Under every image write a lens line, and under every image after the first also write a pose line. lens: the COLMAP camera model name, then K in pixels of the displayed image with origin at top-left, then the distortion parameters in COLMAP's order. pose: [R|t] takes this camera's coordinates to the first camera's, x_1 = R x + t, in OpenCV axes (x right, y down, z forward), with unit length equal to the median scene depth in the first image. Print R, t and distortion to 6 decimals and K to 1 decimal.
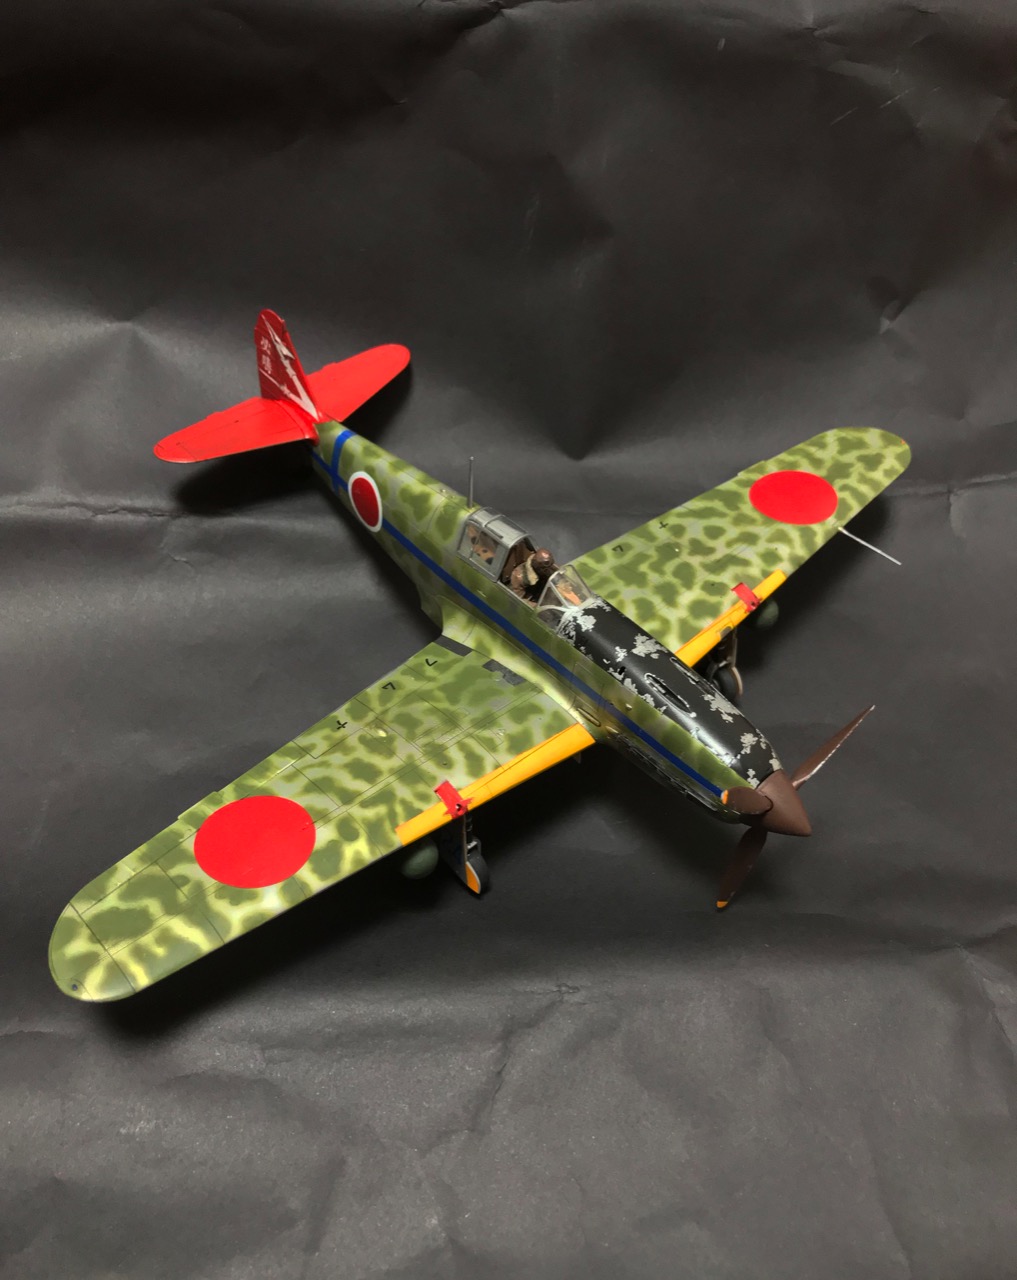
lens RADIAL K [[1136.2, 0, 550.1], [0, 1136.2, 642.5], [0, 0, 1]] dist [0.093649, -0.005619]
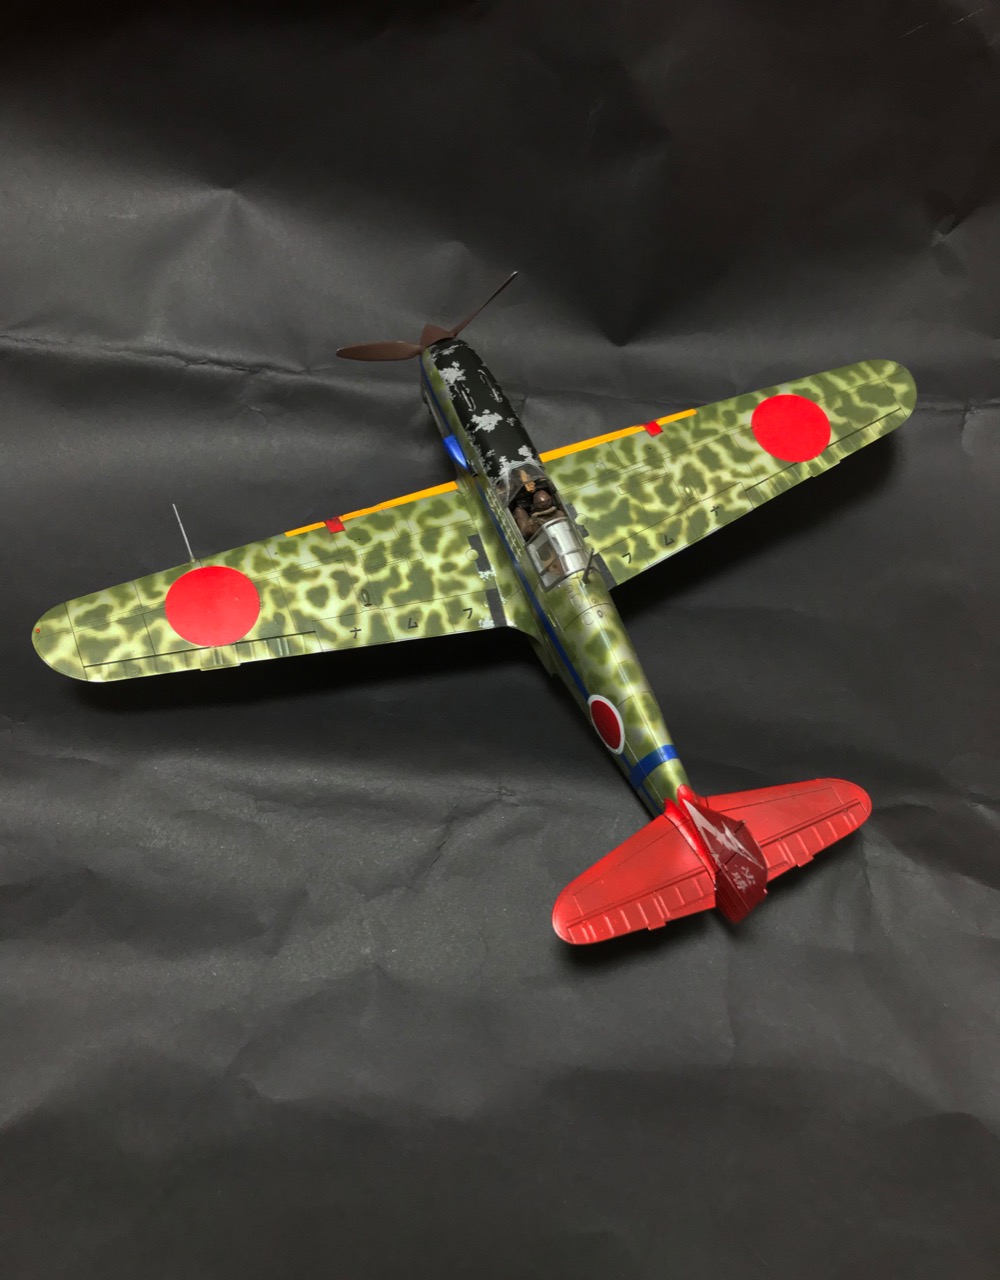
lens RADIAL K [[1036.8, 0, 433.8], [0, 1036.8, 666.4], [0, 0, 1]] dist [0.125367, -0.269443]
pose [[-0.917797, -0.390297, 0.072915, -0.046348], [0.200878, -0.298036, 0.933179, -1.121064], [-0.342485, 0.871116, 0.351938, 0.834058]]
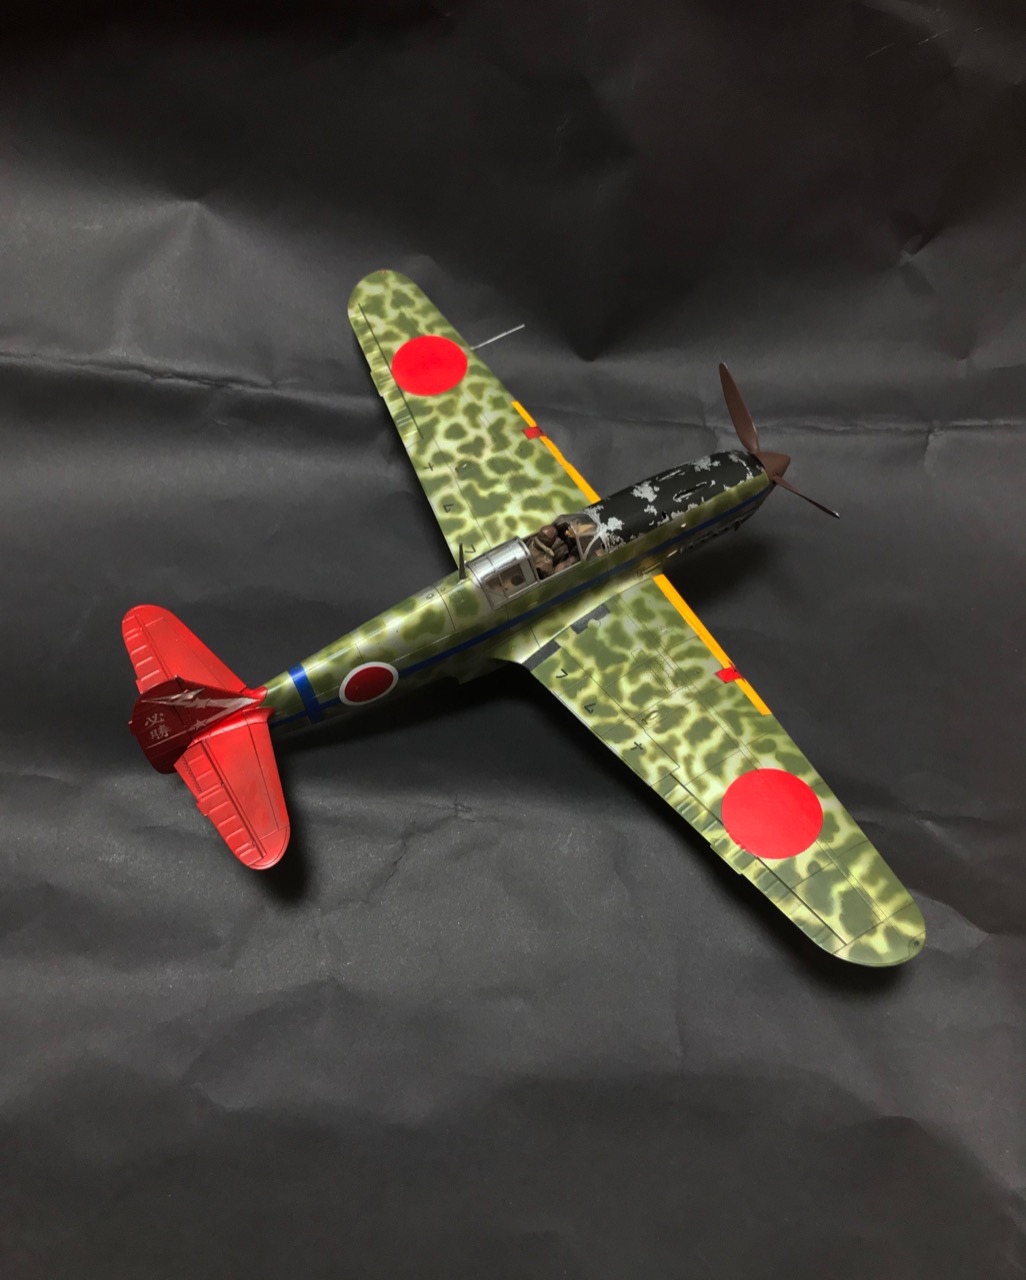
lens RADIAL K [[1065.4, 0, 513.0], [0, 1065.4, 640.0], [0, 0, 1]] dist [0.086254, -0.000455]
pose [[0.232096, -0.862280, 0.450116, -0.587453], [0.716225, 0.464608, 0.520731, -0.606798], [-0.658144, 0.201524, 0.725421, 0.287128]]
